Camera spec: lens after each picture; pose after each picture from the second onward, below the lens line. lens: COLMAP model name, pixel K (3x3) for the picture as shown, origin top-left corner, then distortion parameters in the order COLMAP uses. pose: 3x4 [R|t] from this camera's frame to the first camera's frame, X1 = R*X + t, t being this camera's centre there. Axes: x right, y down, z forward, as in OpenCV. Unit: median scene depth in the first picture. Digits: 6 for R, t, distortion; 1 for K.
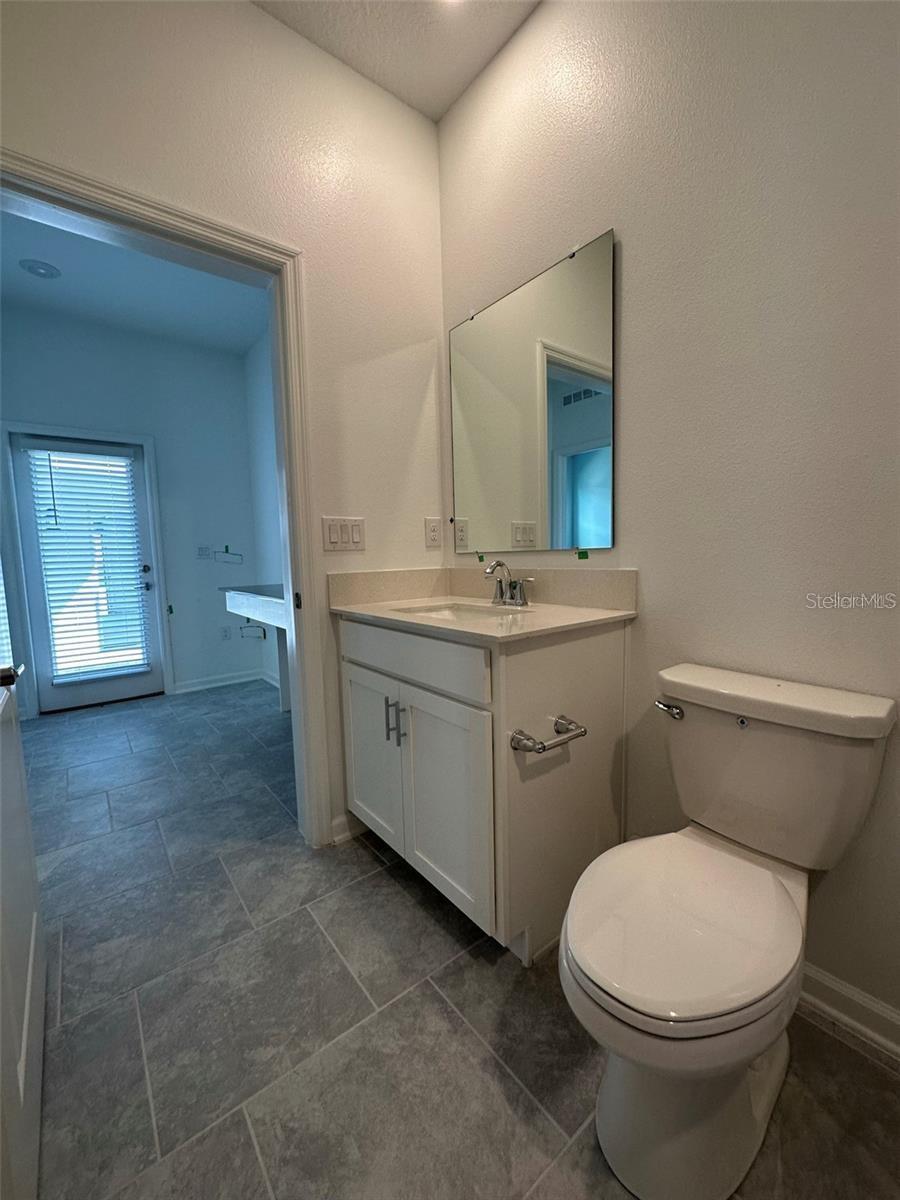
lens RADIAL K [[479.8, 0, 450.0], [0, 479.8, 600.0], [0, 0, 1]] dist [-0.008592, 0.001901]
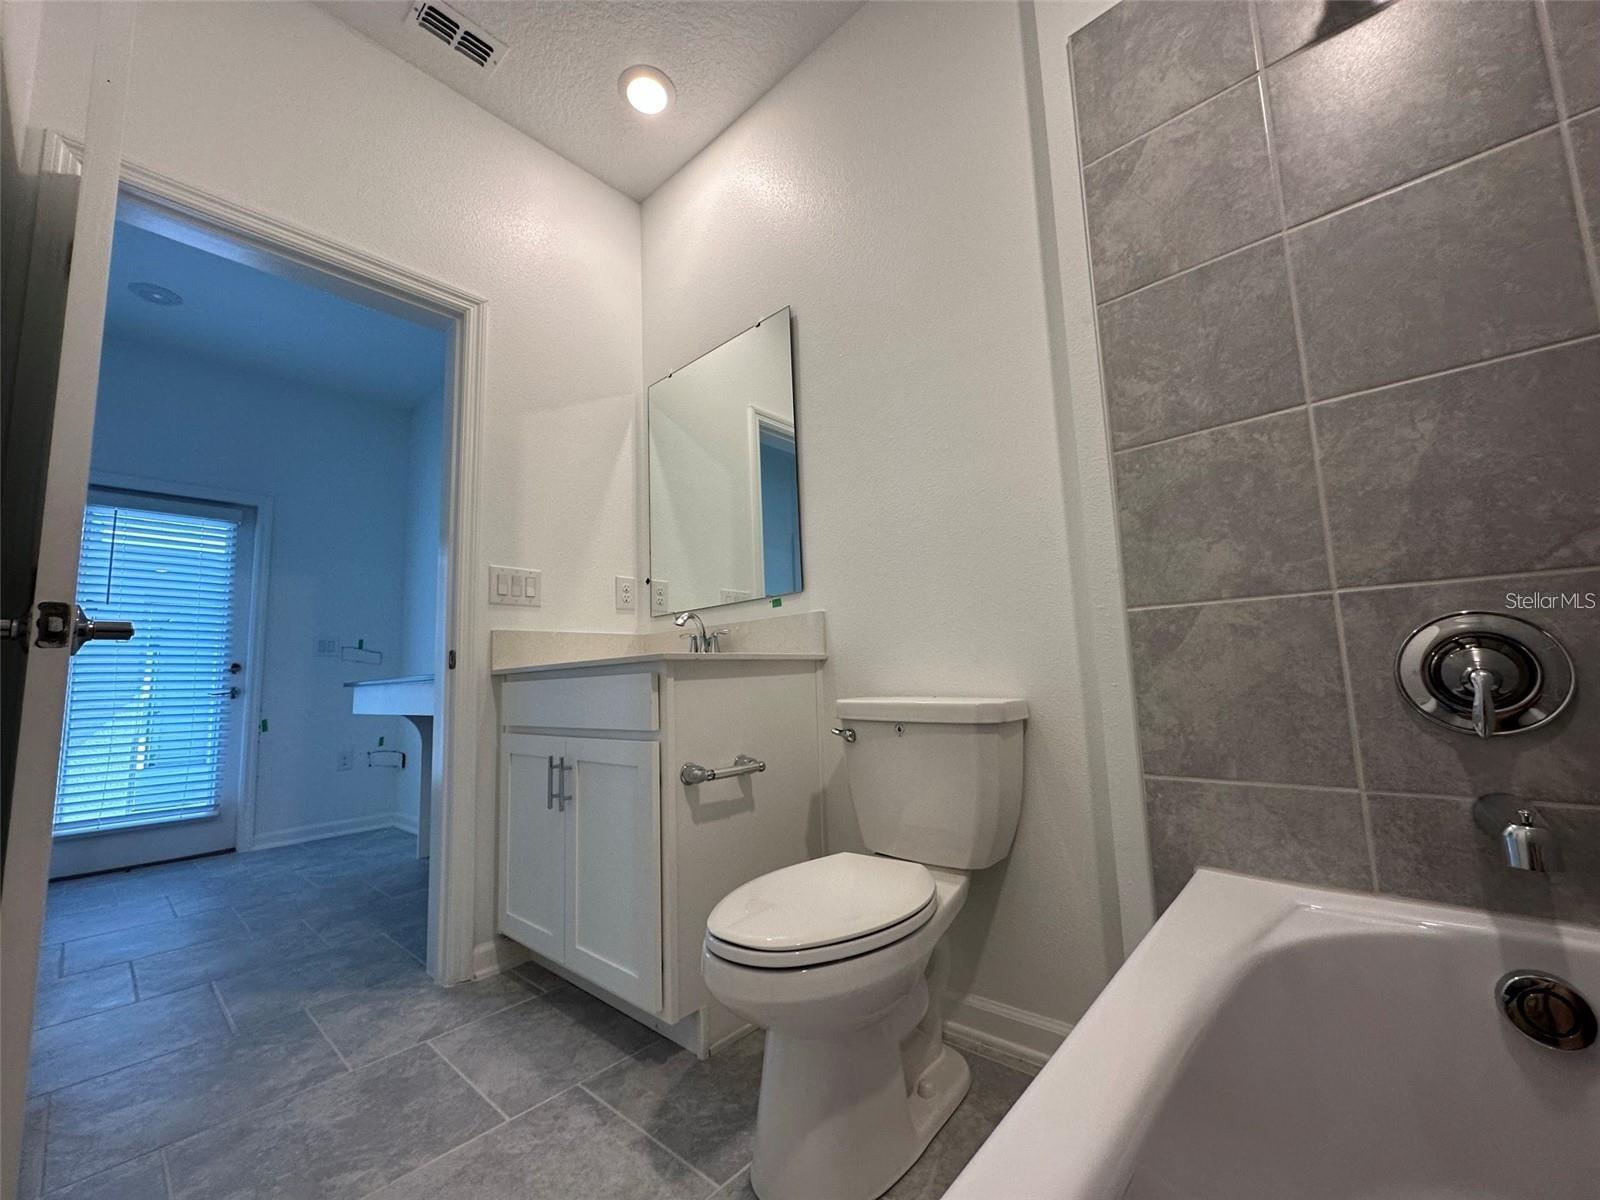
lens RADIAL K [[639.8, 0, 800.0], [0, 639.8, 600.0], [0, 0, 1]] dist [-0.008592, 0.001901]
pose [[0.985204, 0.008873, 0.171156, 0.100871], [0.029964, 0.974360, -0.222988, 0.179553], [-0.168746, 0.224818, 0.959678, -0.223948]]
